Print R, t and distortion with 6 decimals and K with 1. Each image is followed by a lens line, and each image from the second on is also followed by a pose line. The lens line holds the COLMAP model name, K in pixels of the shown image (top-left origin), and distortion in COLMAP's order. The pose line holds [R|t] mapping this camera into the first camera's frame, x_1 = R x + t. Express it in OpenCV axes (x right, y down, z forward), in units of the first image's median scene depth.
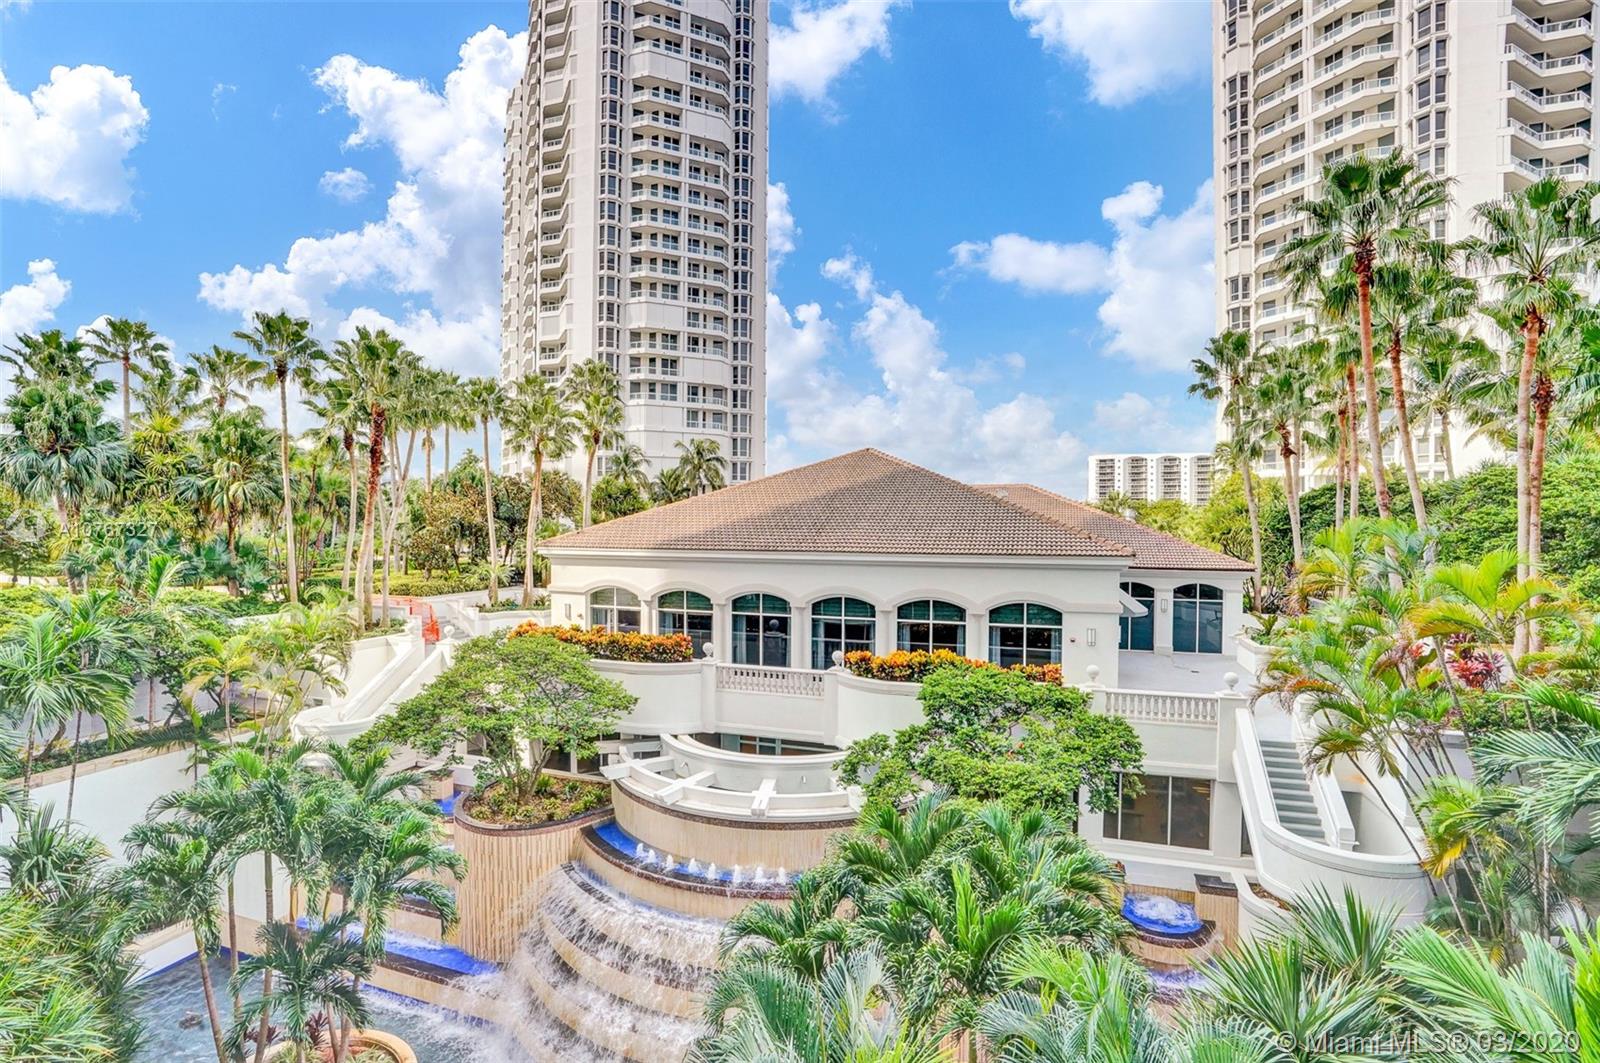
lens RADIAL K [[759.0, 0, 798.1], [0, 759.0, 537.7], [0, 0, 1]] dist [-0.066751, 0.029900]
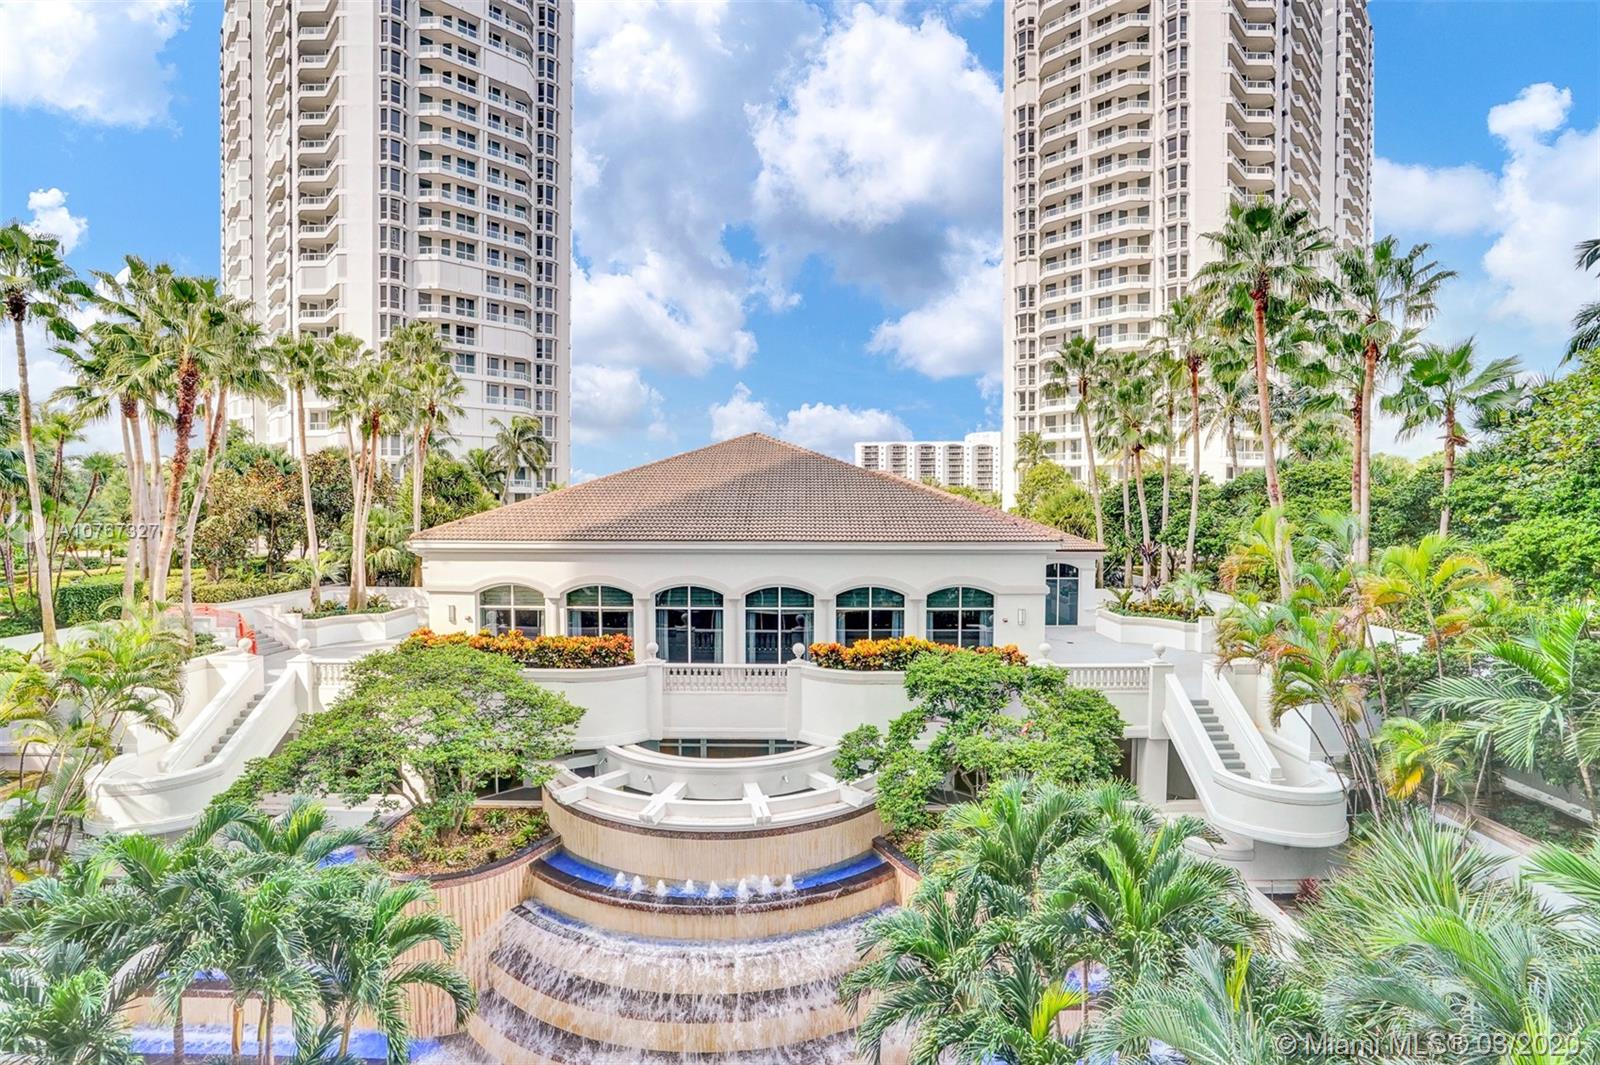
lens RADIAL K [[755.4, 0, 799.2], [0, 755.4, 539.5], [0, 0, 1]] dist [-0.068360, 0.029522]
pose [[0.947634, -0.016243, 0.318945, -0.105933], [0.008101, 0.999607, 0.026838, -0.003959], [-0.319256, -0.022849, 0.947393, 0.036915]]
